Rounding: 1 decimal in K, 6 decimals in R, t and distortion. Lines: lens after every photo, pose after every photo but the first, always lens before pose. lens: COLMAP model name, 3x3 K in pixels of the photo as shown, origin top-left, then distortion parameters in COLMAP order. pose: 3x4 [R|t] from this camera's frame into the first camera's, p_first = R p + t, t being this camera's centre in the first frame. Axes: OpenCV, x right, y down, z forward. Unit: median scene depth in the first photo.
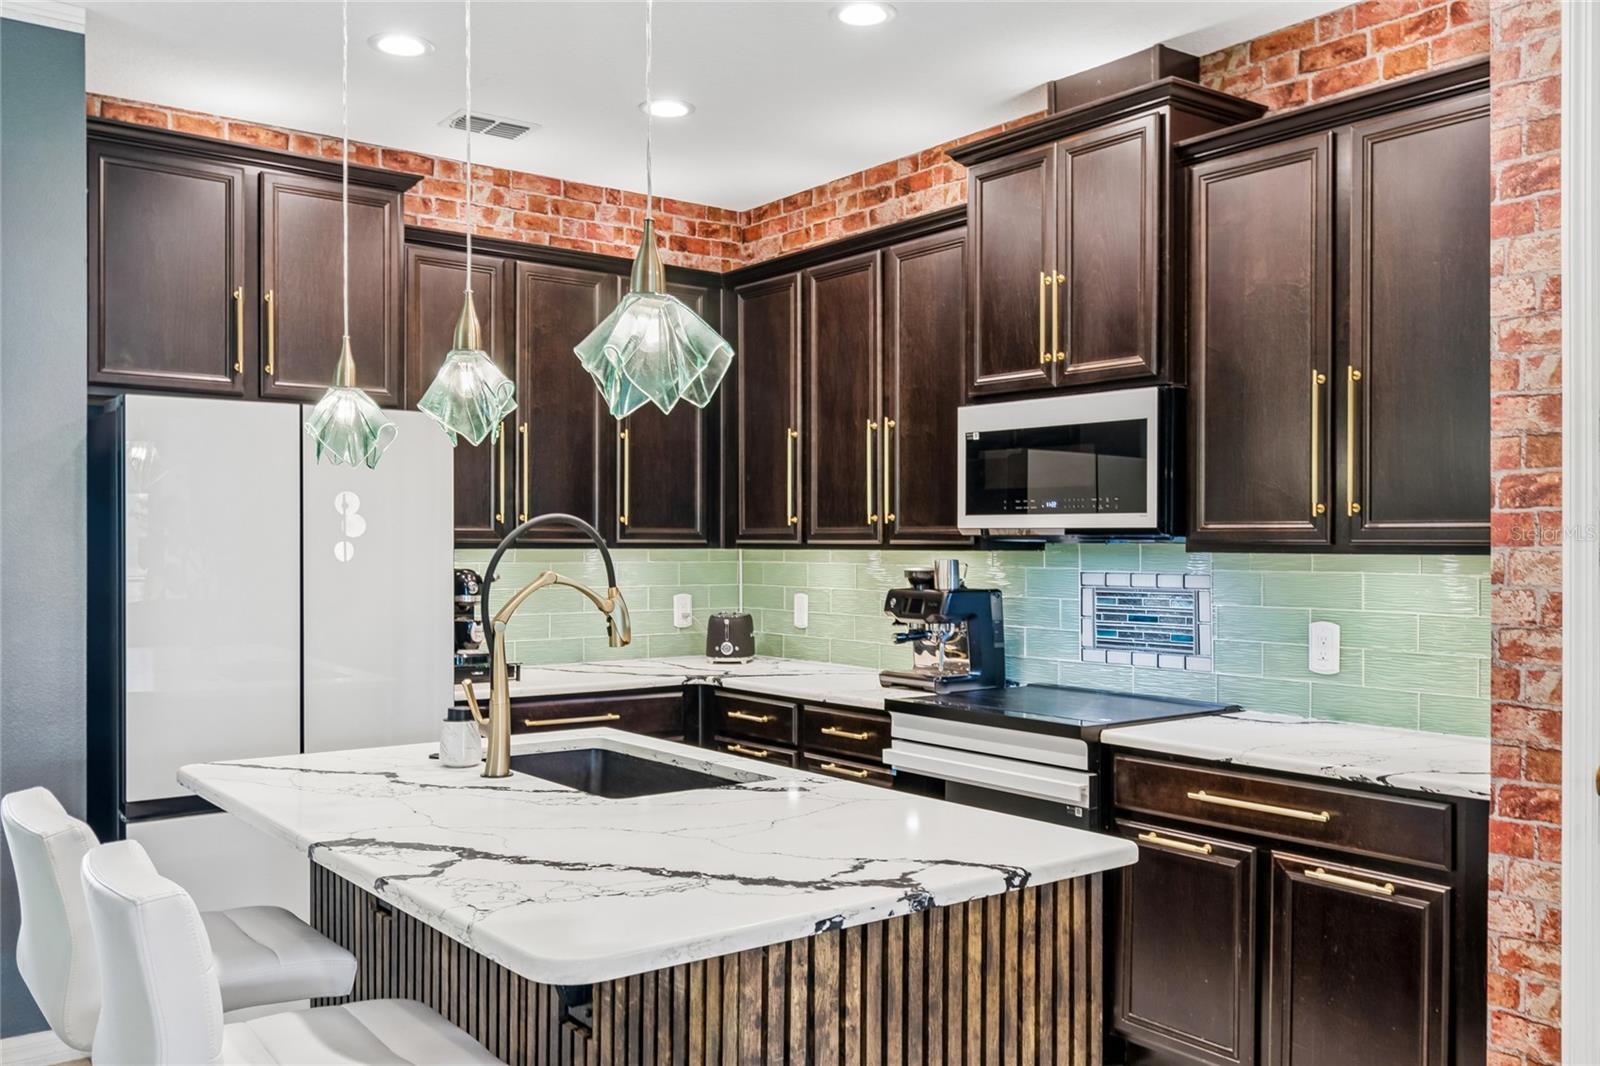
lens RADIAL K [[1345.7, 0, 804.0], [0, 1345.7, 554.9], [0, 0, 1]] dist [-0.001063, -0.007606]
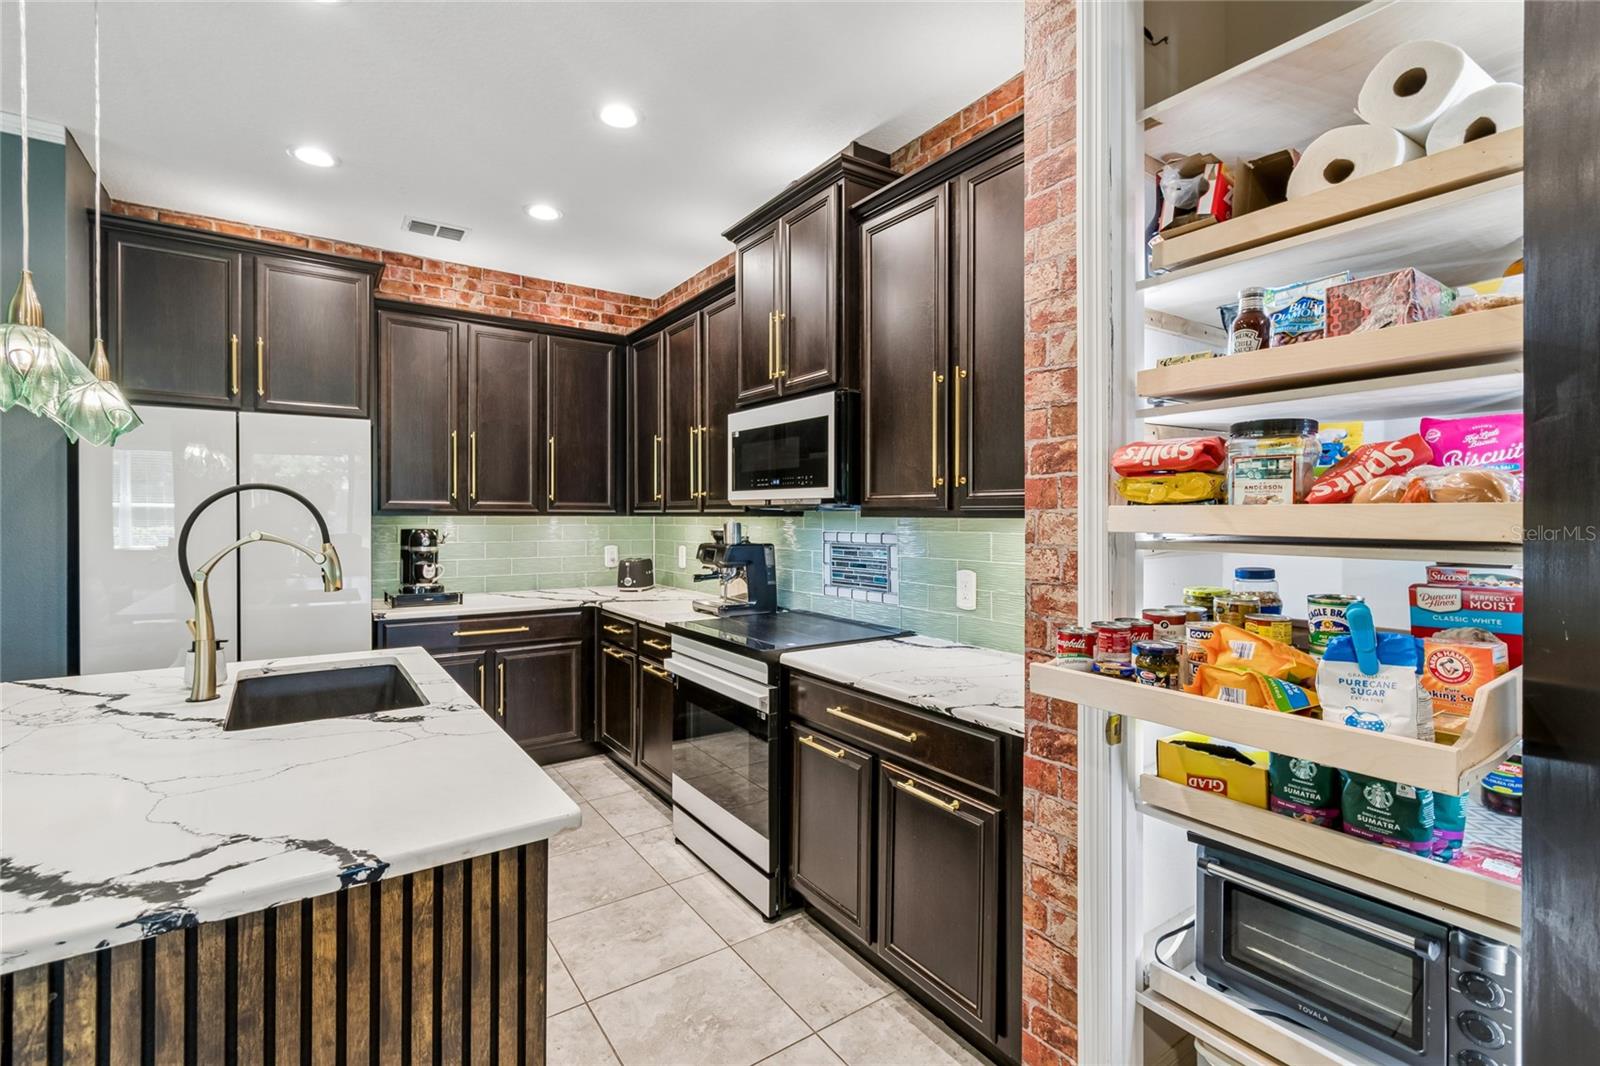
lens RADIAL K [[714.6, 0, 801.4], [0, 714.6, 521.5], [0, 0, 1]] dist [0.000705, -0.000768]
pose [[0.998761, 0.000666, -0.049757, 0.256817], [-0.000734, 0.999999, -0.001339, 0.003420], [0.049756, 0.001373, 0.998760, 0.290605]]
